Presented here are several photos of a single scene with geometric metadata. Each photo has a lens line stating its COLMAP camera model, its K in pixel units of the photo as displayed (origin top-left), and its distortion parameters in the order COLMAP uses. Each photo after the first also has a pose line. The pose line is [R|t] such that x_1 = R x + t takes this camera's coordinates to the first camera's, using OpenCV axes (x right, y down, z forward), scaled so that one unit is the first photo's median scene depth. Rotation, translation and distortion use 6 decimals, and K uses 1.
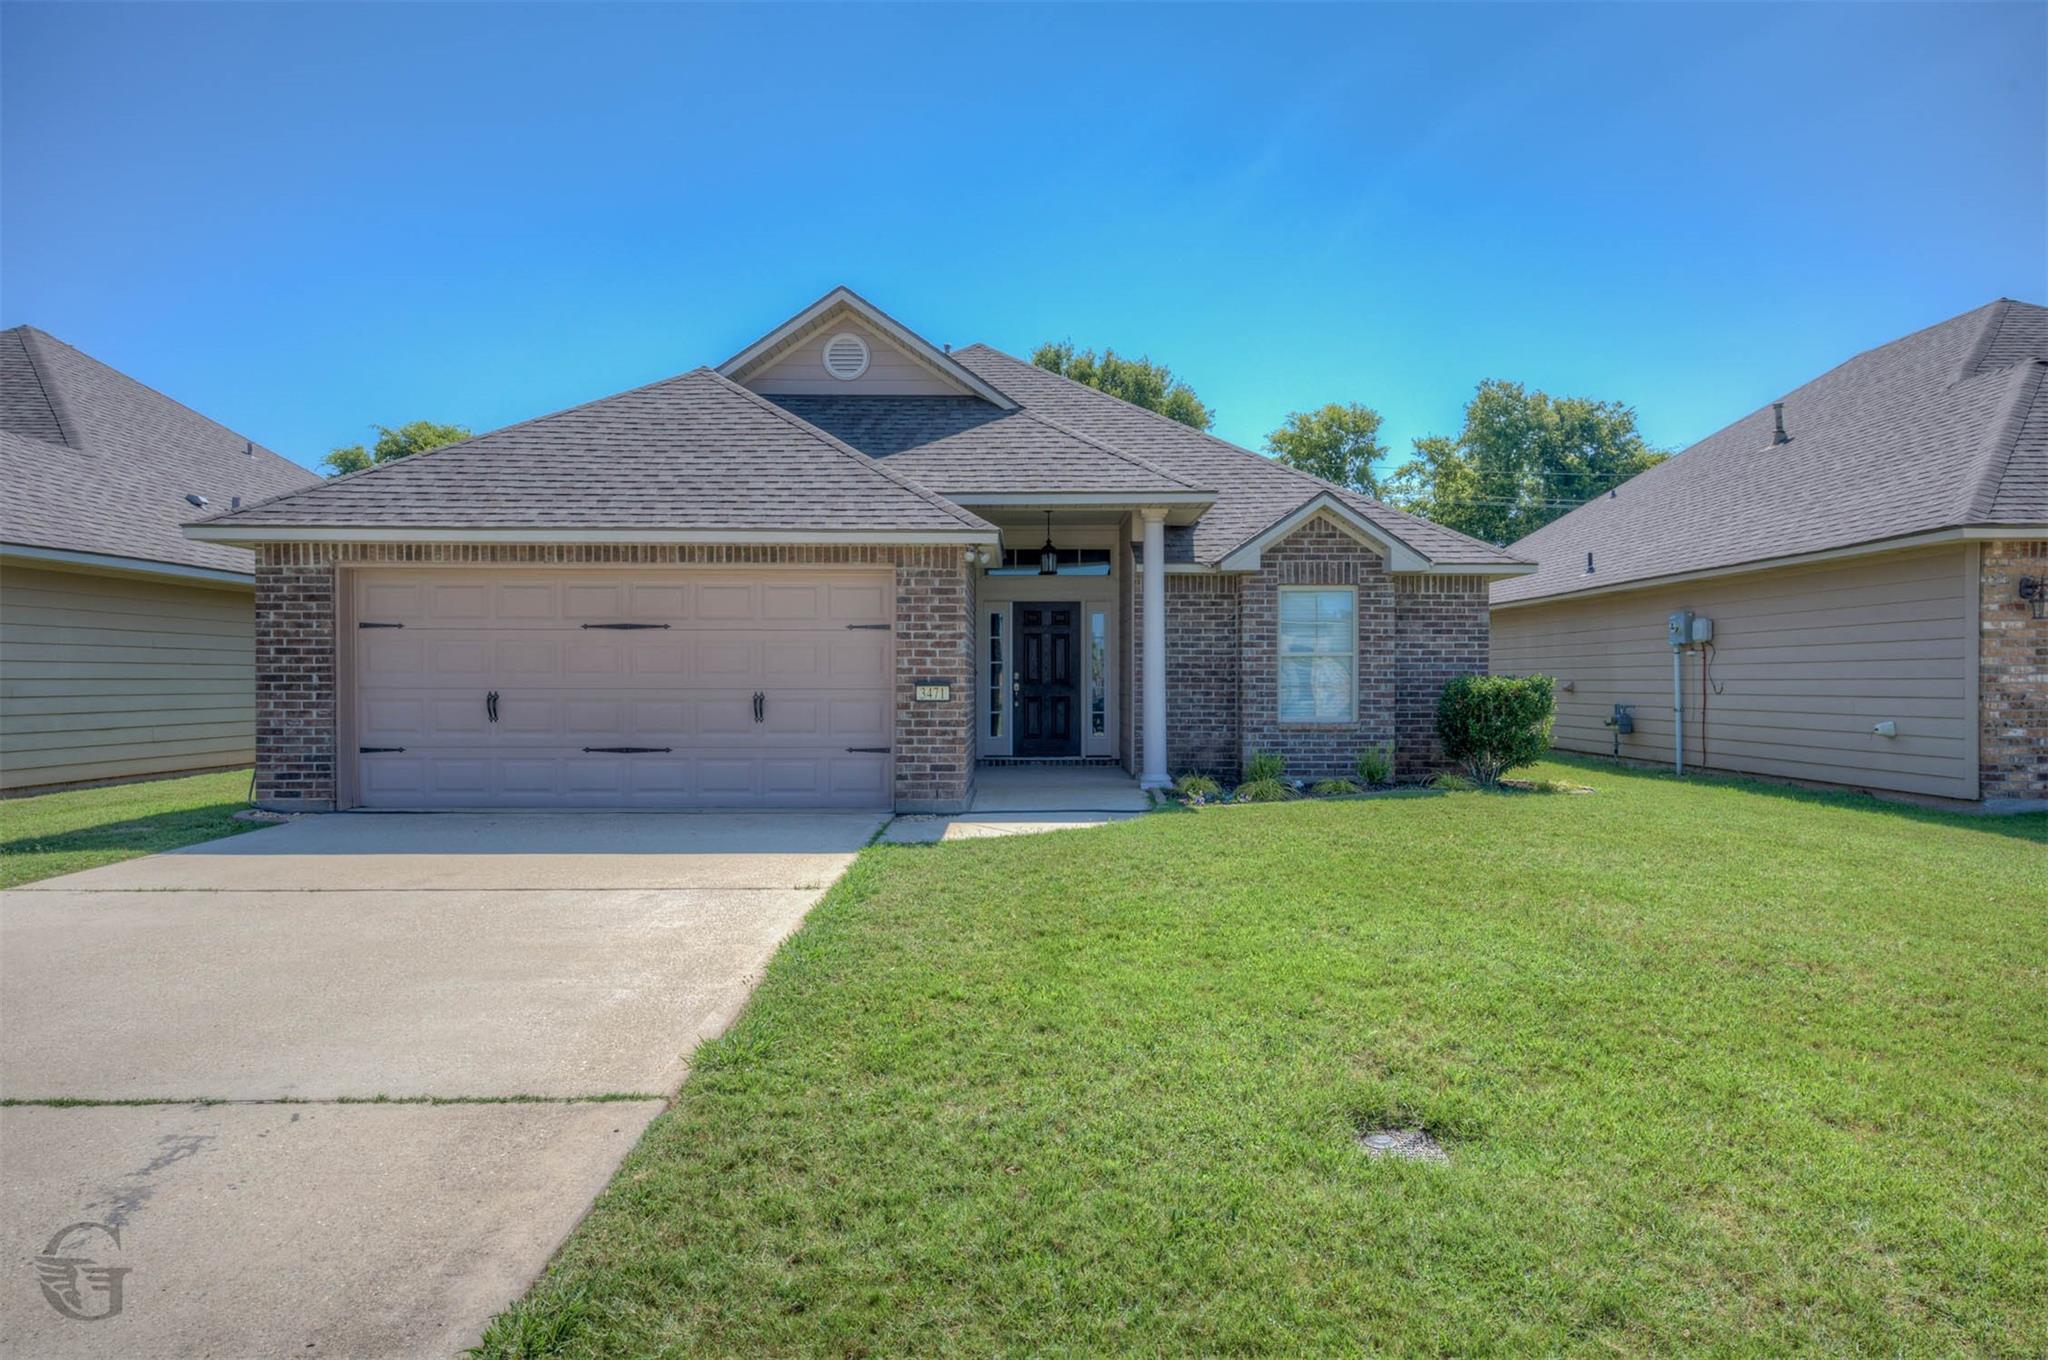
lens RADIAL K [[1172.0, 0, 1028.7], [0, 1172.0, 682.8], [0, 0, 1]] dist [0.029311, -0.003638]
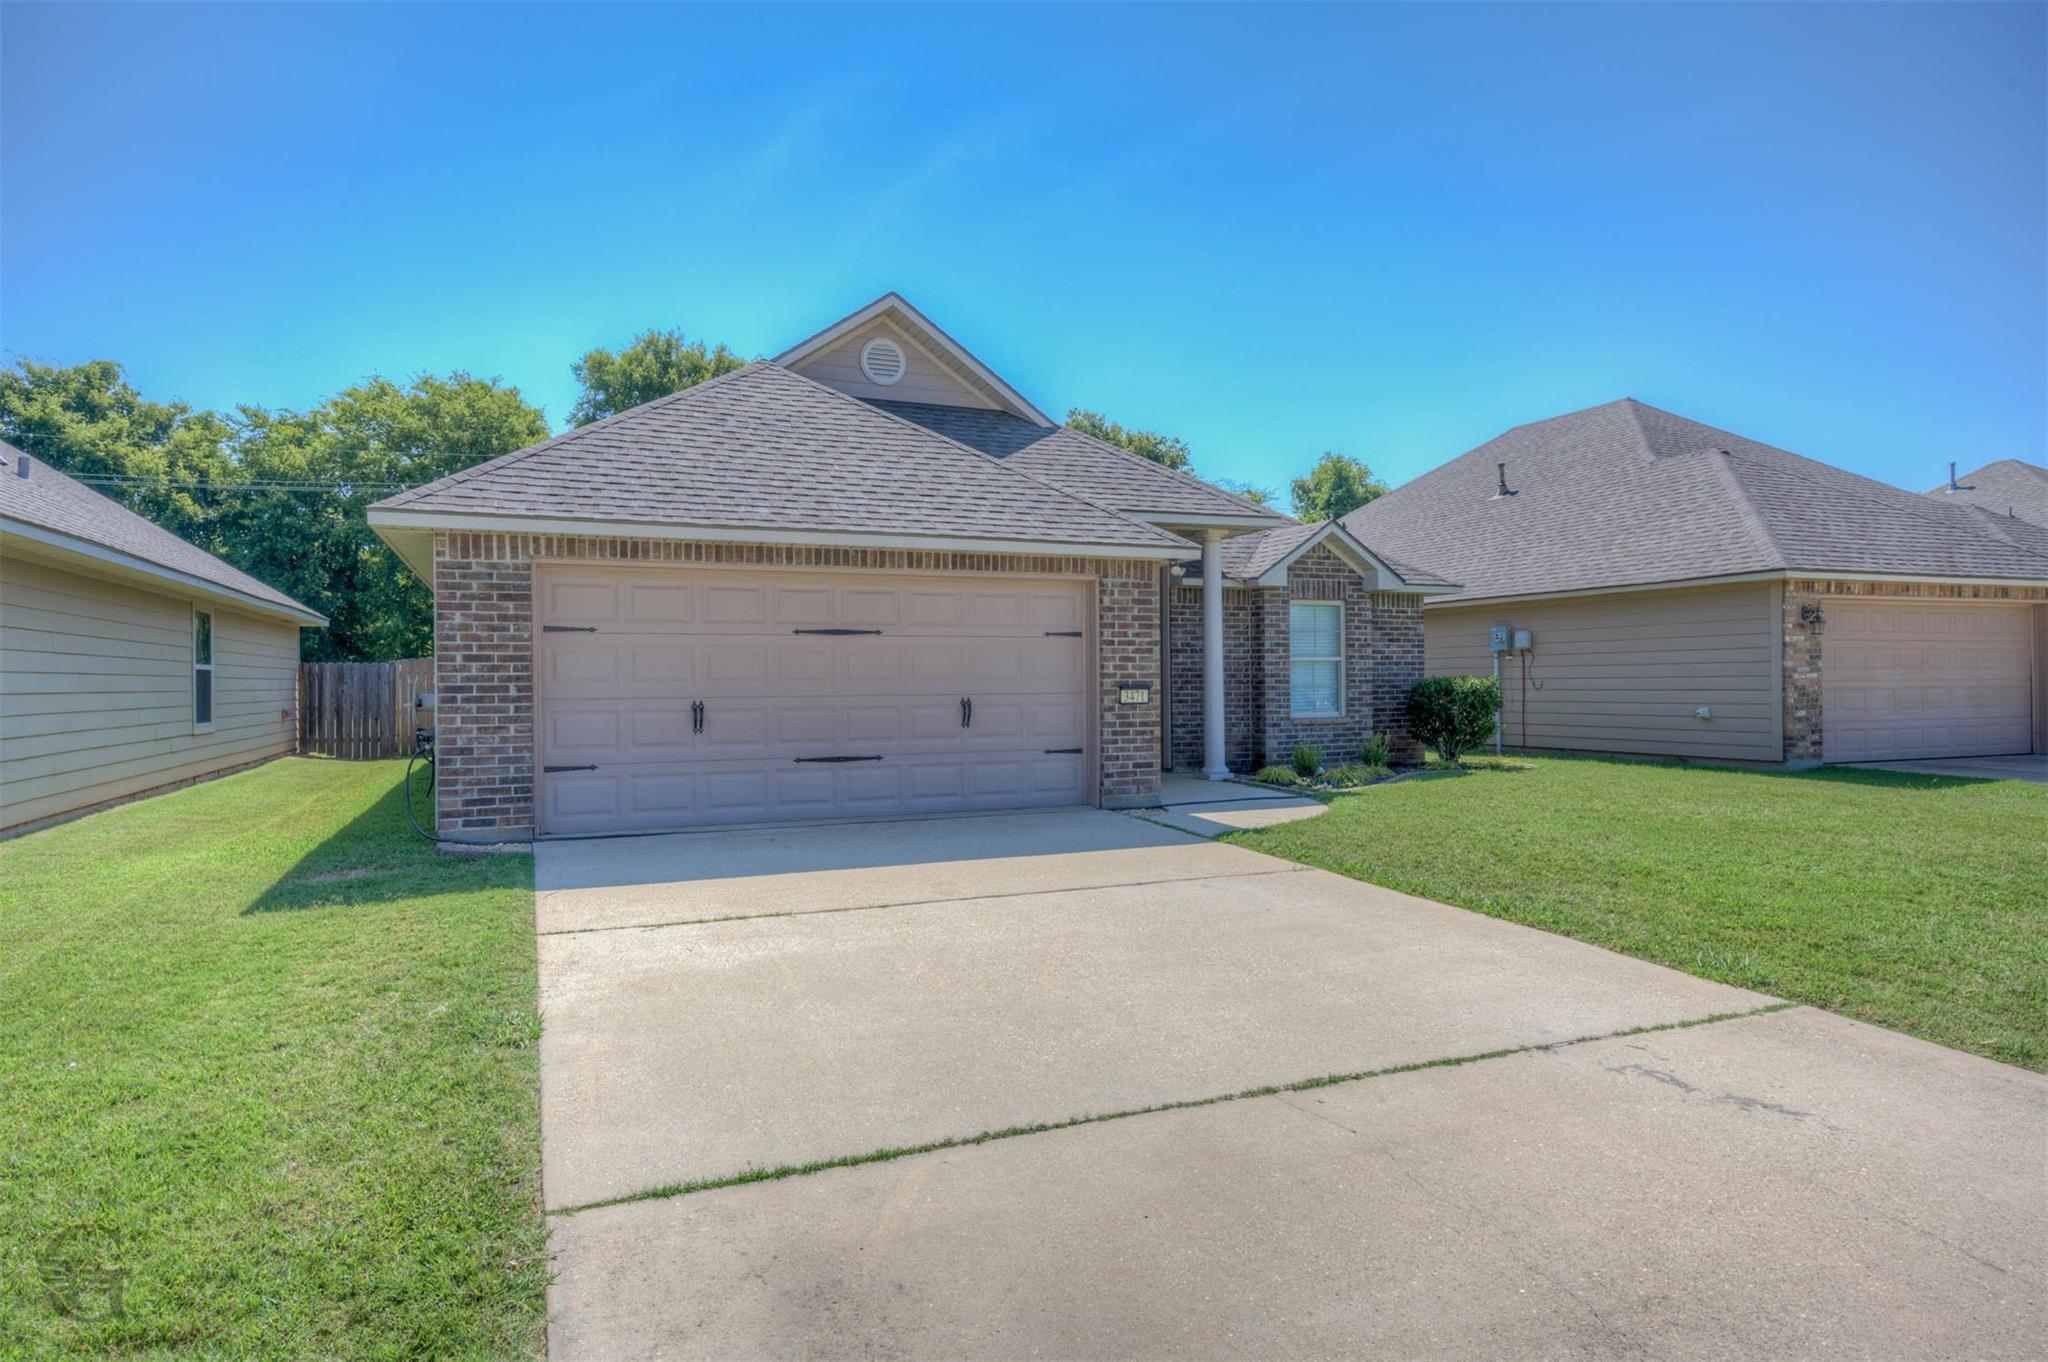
lens RADIAL K [[1172.0, 0, 1028.6], [0, 1172.0, 683.5], [0, 0, 1]] dist [0.029311, -0.003638]
pose [[0.920106, -0.009577, 0.391552, -0.591822], [0.010397, 0.999946, 0.000027, -0.003823], [-0.391532, 0.004046, 0.920156, 0.047364]]
